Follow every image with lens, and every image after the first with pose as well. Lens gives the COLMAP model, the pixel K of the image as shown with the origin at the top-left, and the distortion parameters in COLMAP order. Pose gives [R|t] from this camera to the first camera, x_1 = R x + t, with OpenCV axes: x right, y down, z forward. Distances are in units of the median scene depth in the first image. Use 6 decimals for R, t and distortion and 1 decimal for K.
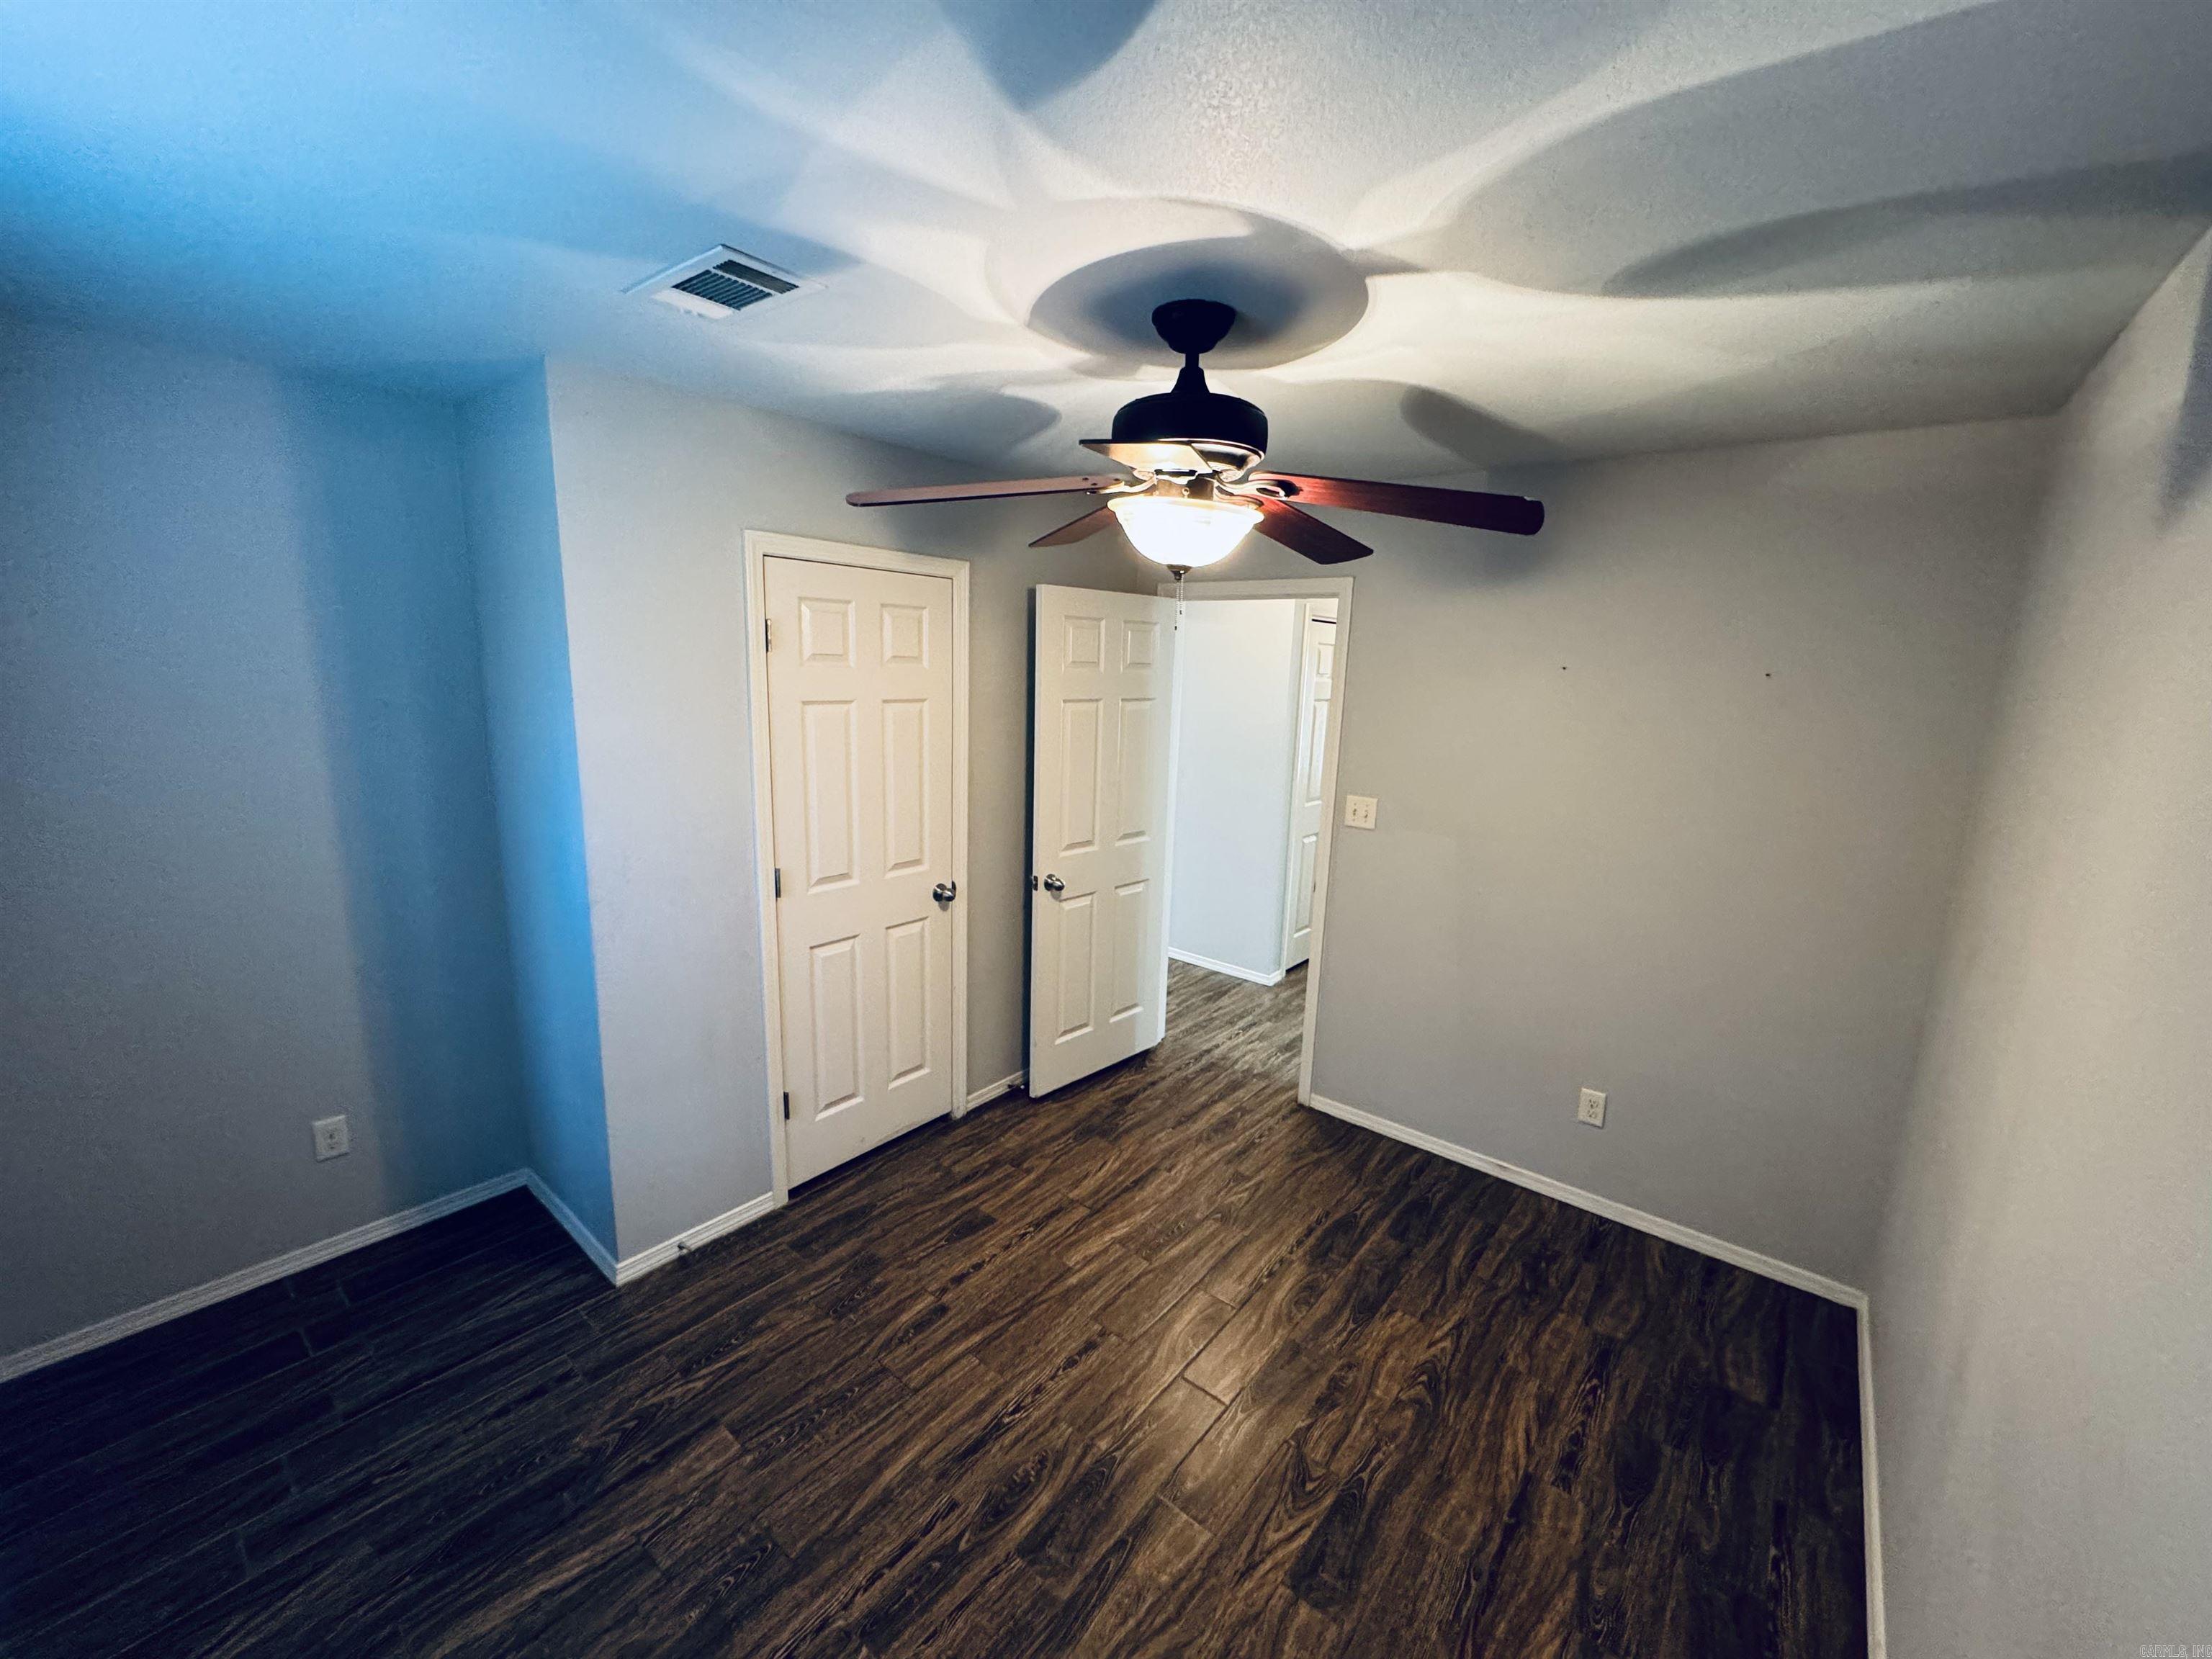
lens RADIAL K [[877.4, 0, 1106.0], [0, 877.4, 829.5], [0, 0, 1]] dist [0.000099, 0.000214]
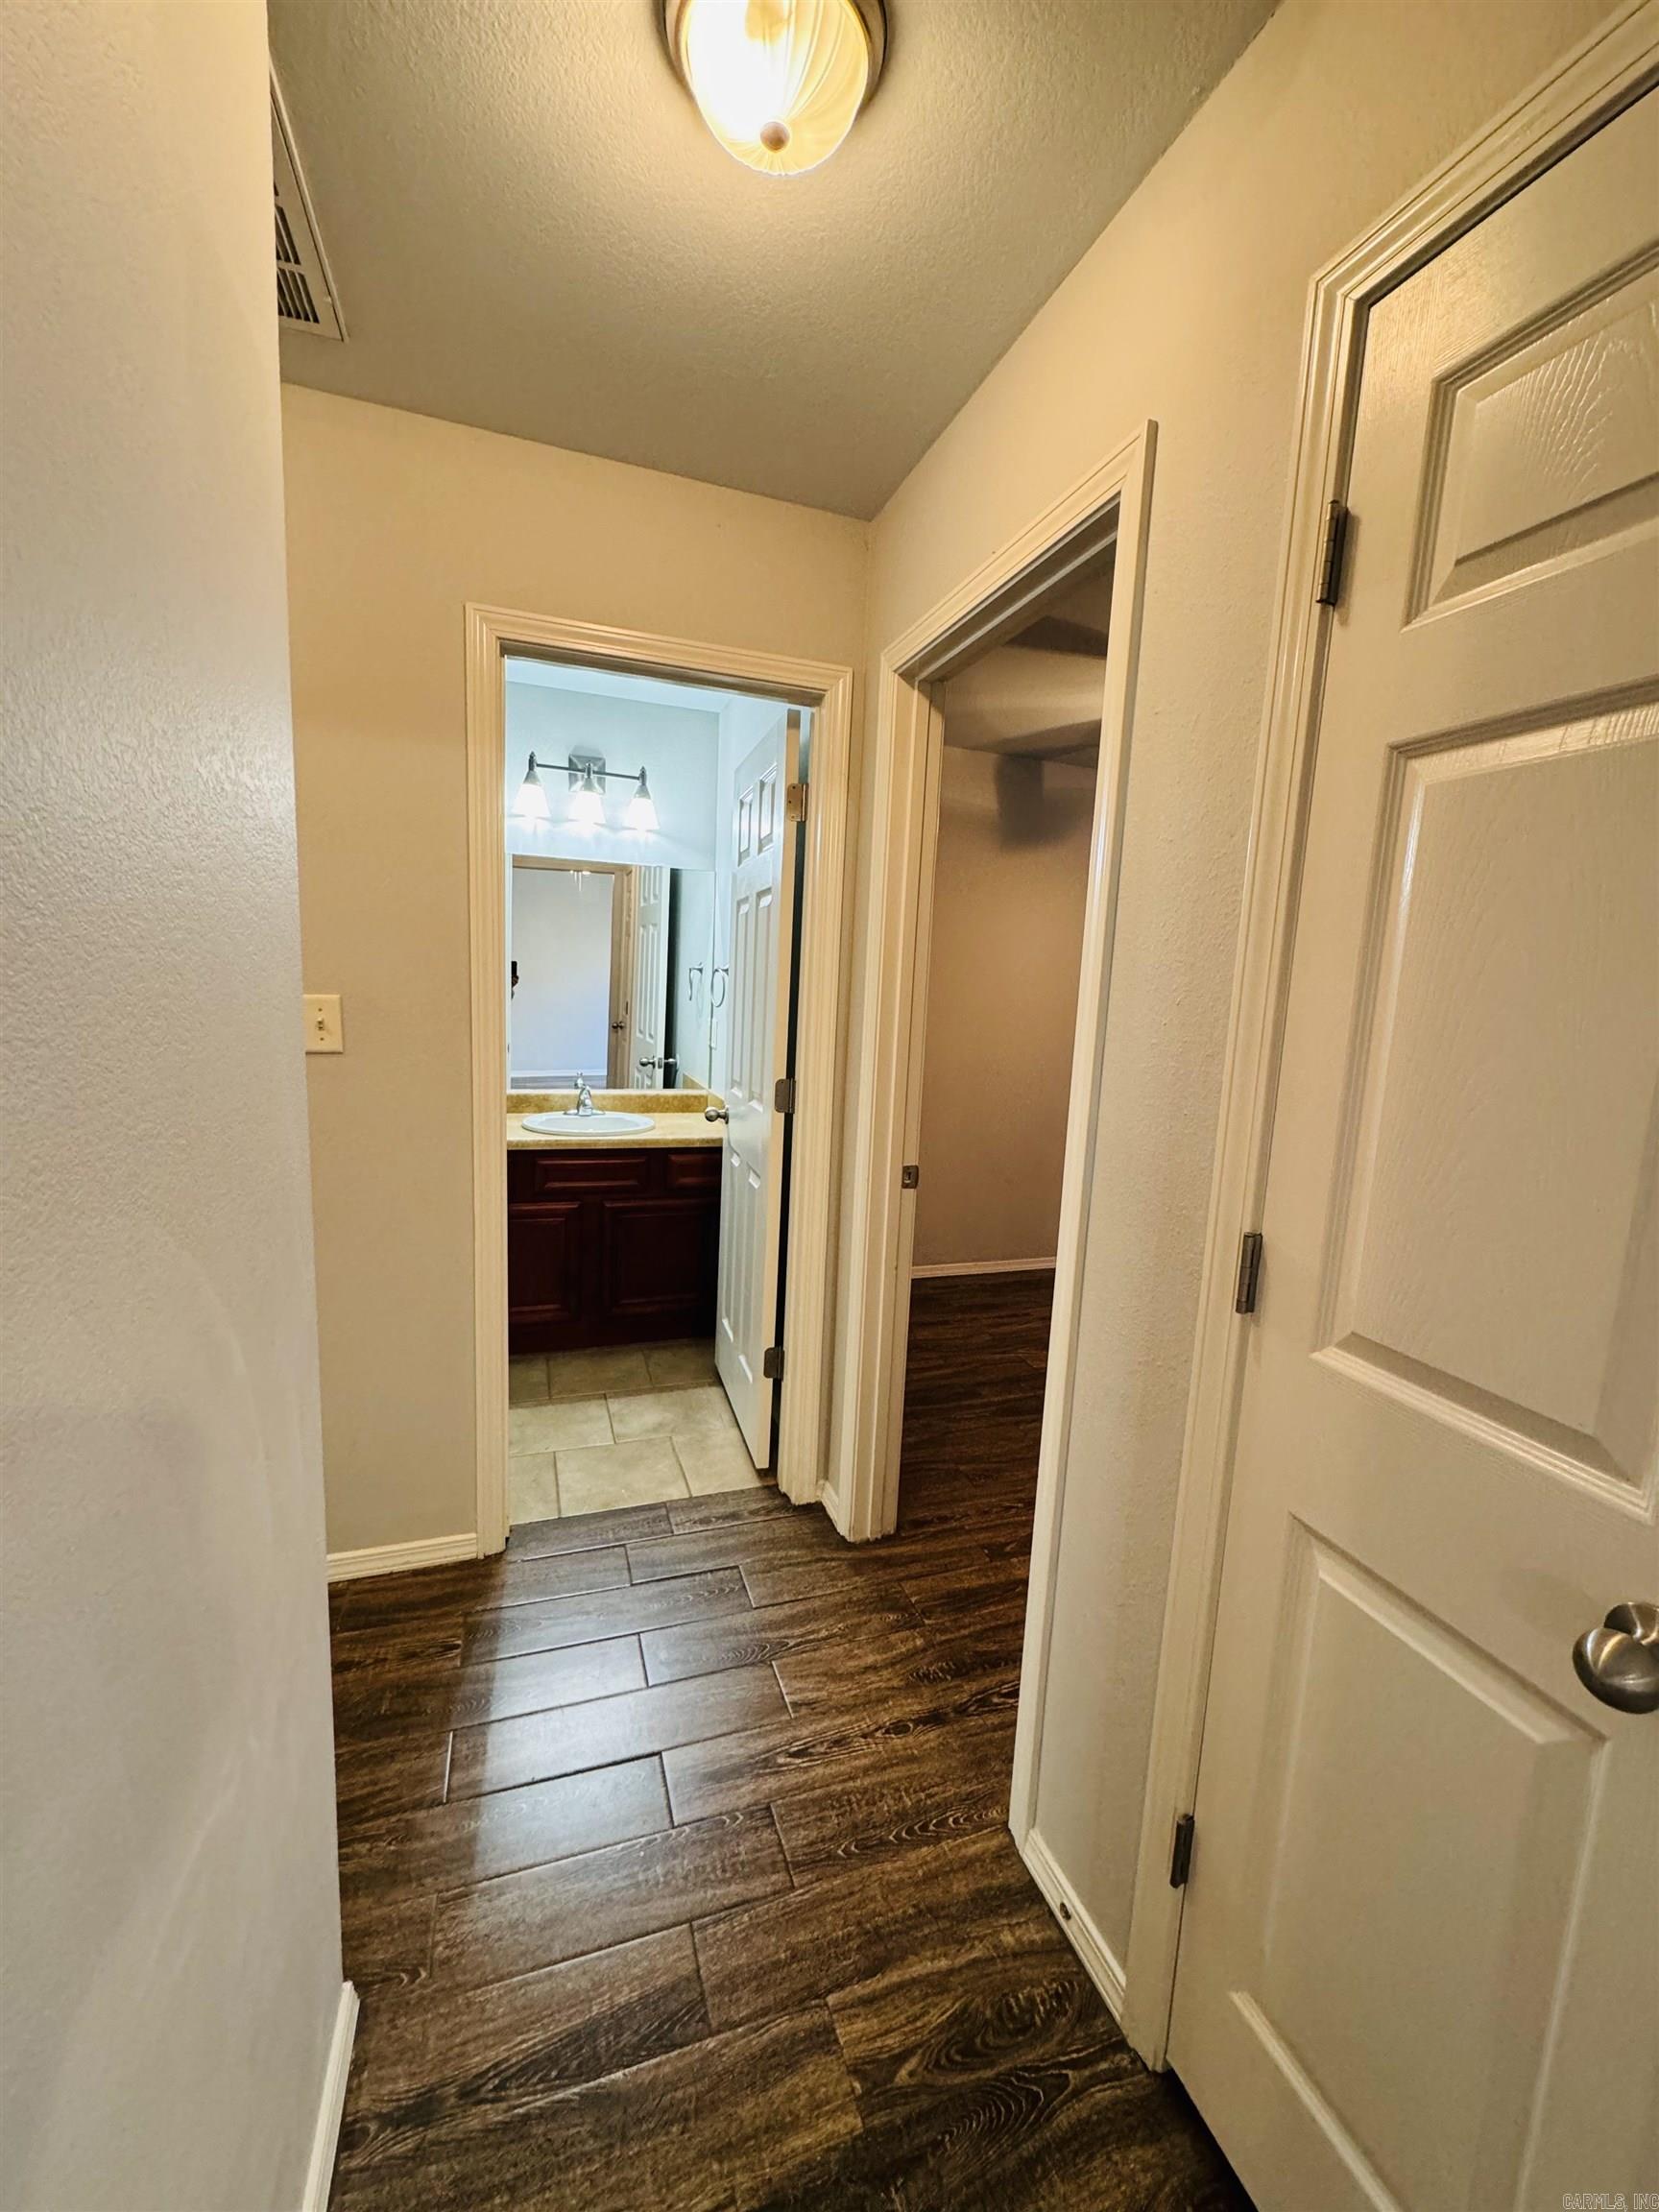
lens RADIAL K [[877.4, 0, 829.5], [0, 877.4, 1106.0], [0, 0, 1]] dist [0.000099, 0.000214]
pose [[-0.850757, -0.145413, 0.505041, -0.013366], [0.025187, 0.948576, 0.315545, -0.275125], [-0.524955, 0.281173, -0.803346, 2.359755]]
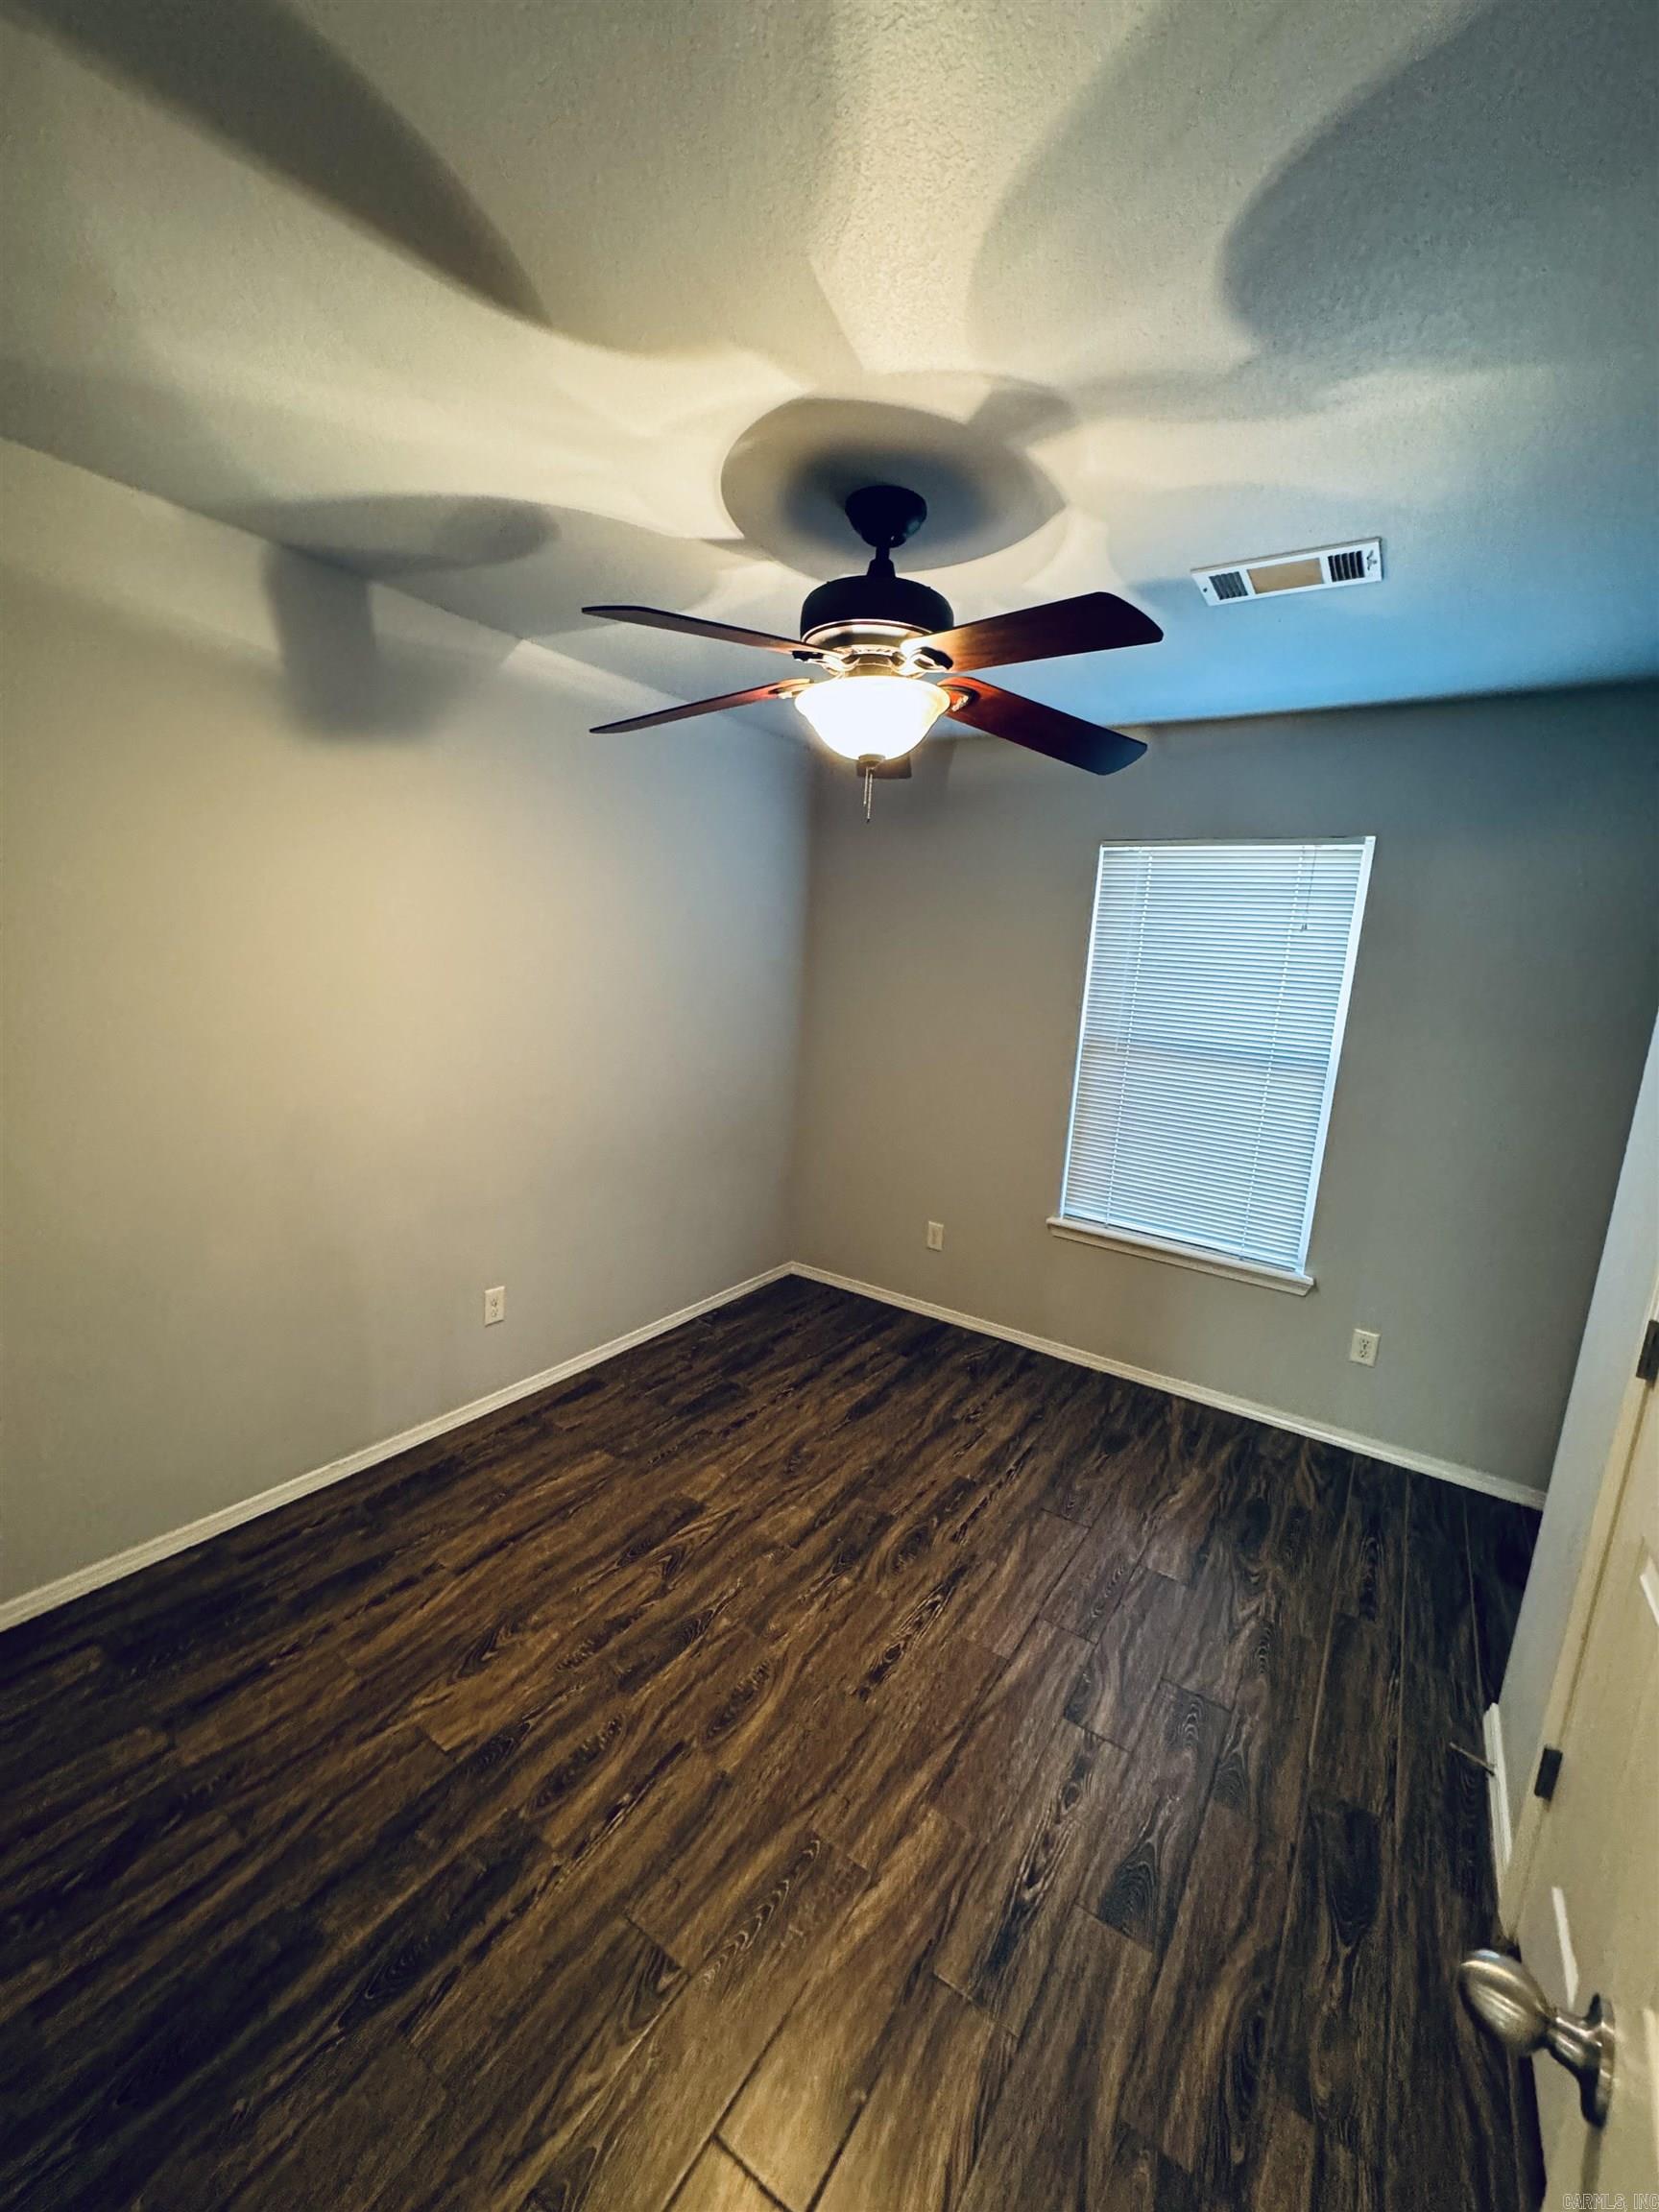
lens RADIAL K [[877.4, 0, 829.5], [0, 877.4, 1106.0], [0, 0, 1]] dist [0.000099, 0.000214]
pose [[-0.991263, -0.078642, -0.105891, 0.165676], [-0.111426, 0.928877, 0.353229, -0.222633], [0.070581, 0.361942, -0.929525, 1.655616]]
